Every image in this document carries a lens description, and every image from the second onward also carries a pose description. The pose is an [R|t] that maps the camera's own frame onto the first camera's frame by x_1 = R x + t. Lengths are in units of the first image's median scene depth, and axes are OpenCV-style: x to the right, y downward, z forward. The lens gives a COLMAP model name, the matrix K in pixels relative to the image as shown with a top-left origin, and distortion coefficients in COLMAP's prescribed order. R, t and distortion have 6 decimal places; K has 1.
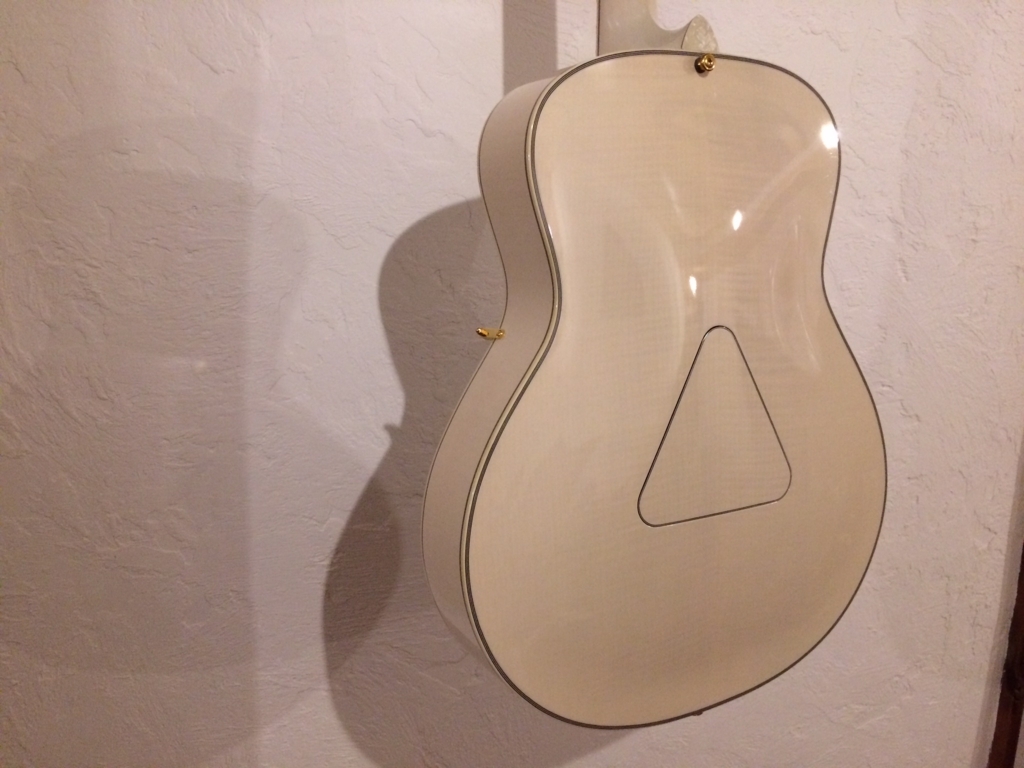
lens RADIAL K [[886.0, 0, 508.0], [0, 886.0, 384.7], [0, 0, 1]] dist [0.075412, -0.120604]
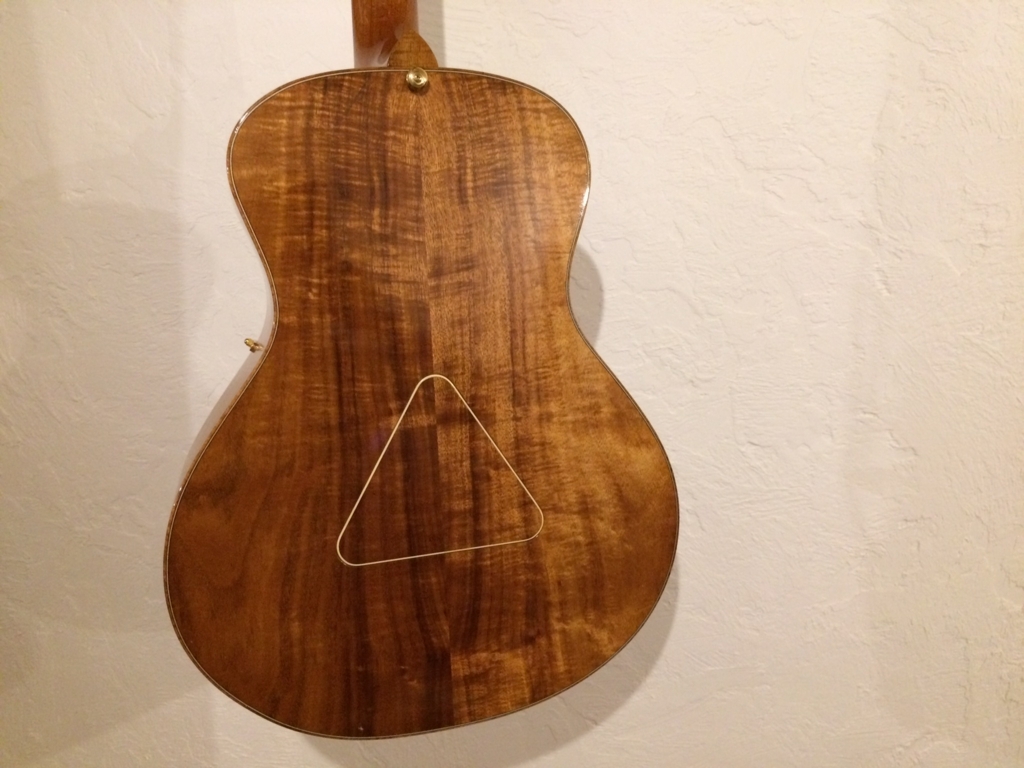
lens RADIAL K [[886.0, 0, 503.0], [0, 886.0, 383.8], [0, 0, 1]] dist [0.075412, -0.120604]
pose [[0.946415, 0.026803, -0.321838, 0.423866], [-0.027581, 0.999617, 0.002144, -0.022652], [0.321773, 0.006848, 0.946792, 0.062199]]
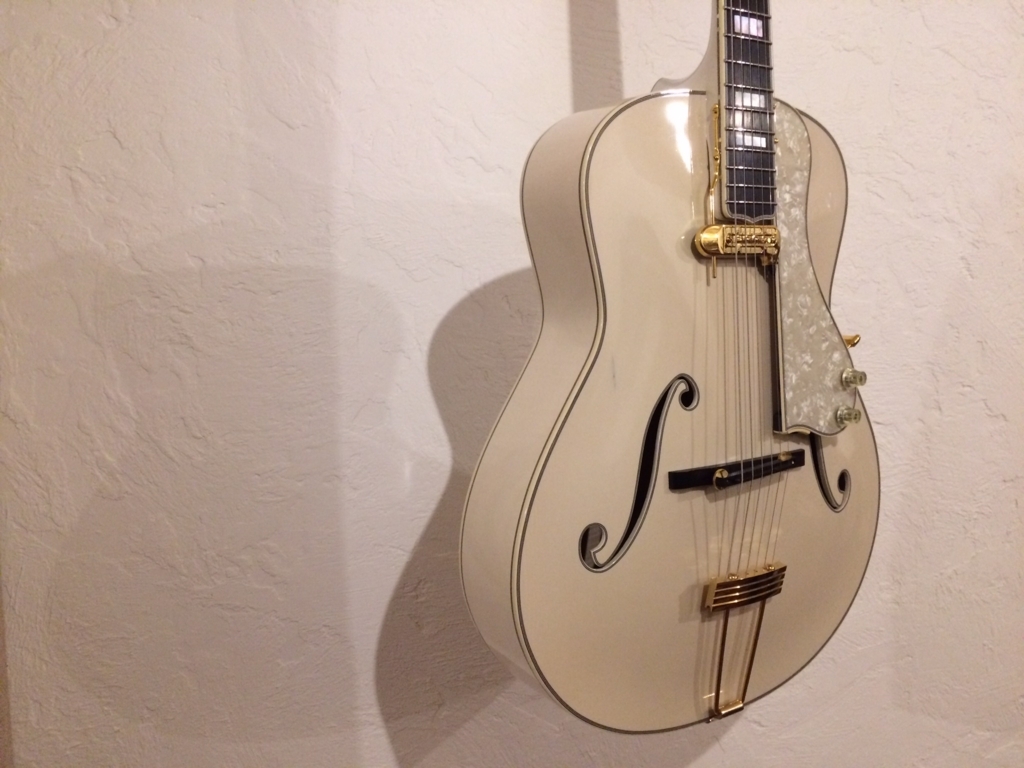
lens RADIAL K [[886.0, 0, 509.7], [0, 886.0, 382.0], [0, 0, 1]] dist [0.075412, -0.120604]
pose [[0.994663, -0.081318, -0.063513, -0.016028], [0.071757, 0.987472, -0.140537, 0.115308], [0.074145, 0.135229, 0.988036, -0.012570]]
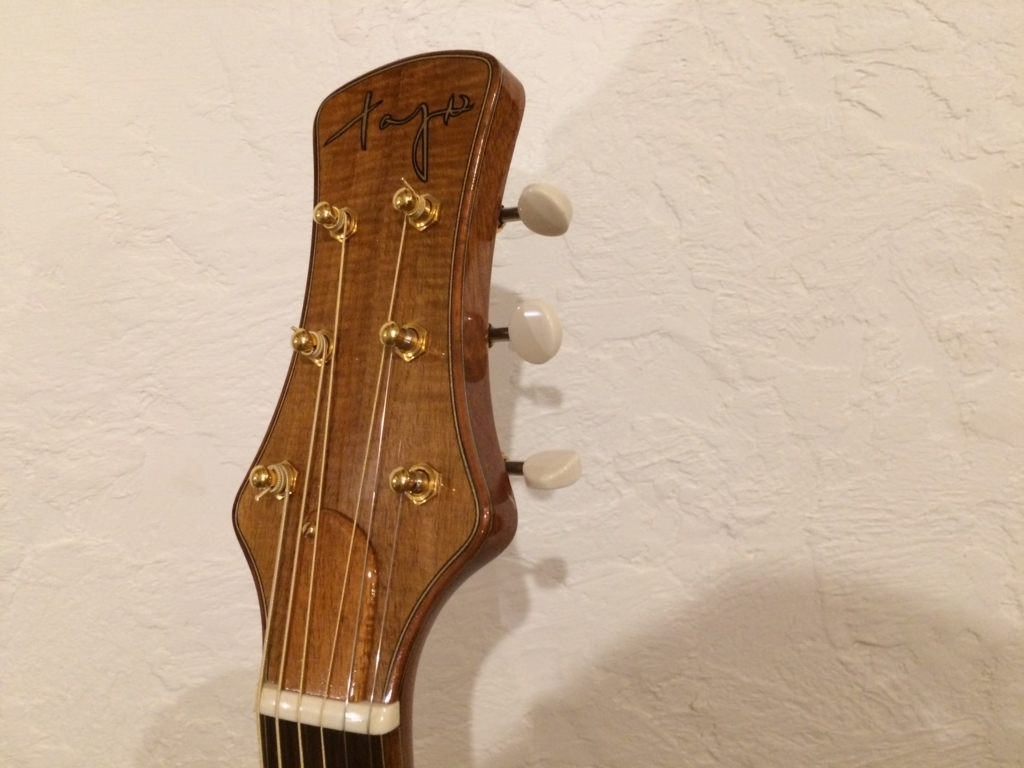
lens RADIAL K [[886.0, 0, 506.7], [0, 886.0, 380.4], [0, 0, 1]] dist [0.075412, -0.120604]
pose [[0.976804, -0.091780, -0.193468, 0.284372], [0.081001, 0.994726, -0.062924, -0.086186], [0.198223, 0.045794, 0.979087, 0.614801]]
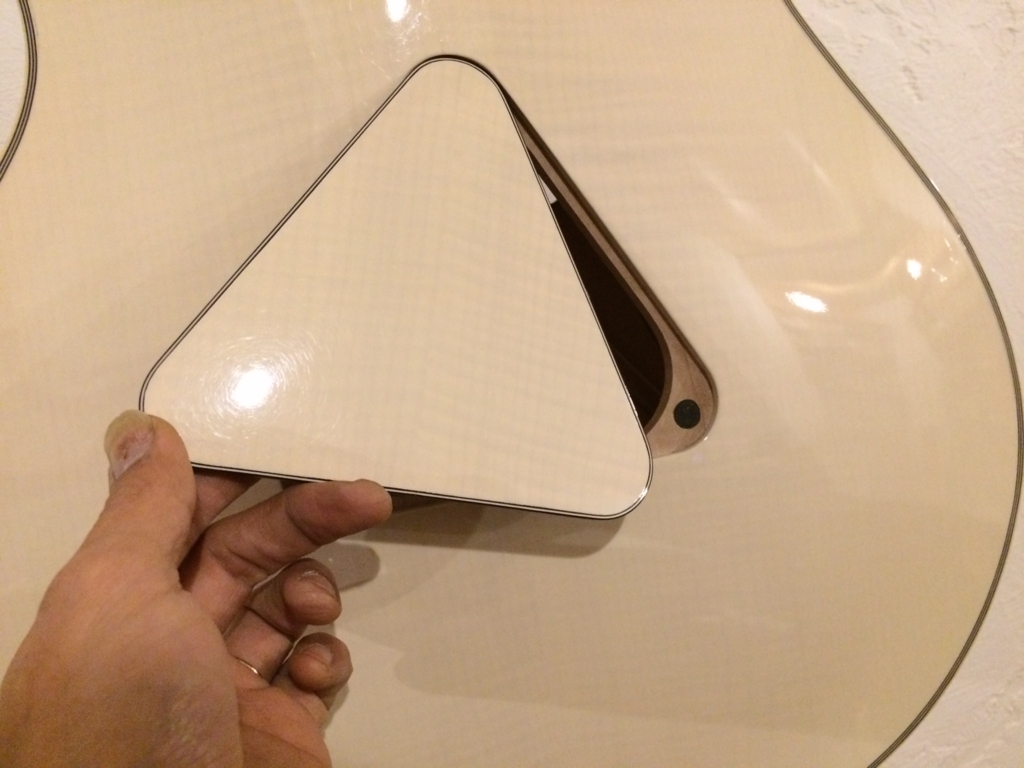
lens RADIAL K [[886.0, 0, 508.9], [0, 886.0, 377.9], [0, 0, 1]] dist [0.075412, -0.120604]
pose [[0.989861, -0.136728, -0.038487, 0.164117], [0.135622, 0.990306, -0.030010, 0.073088], [0.042217, 0.024486, 0.998808, 0.381589]]
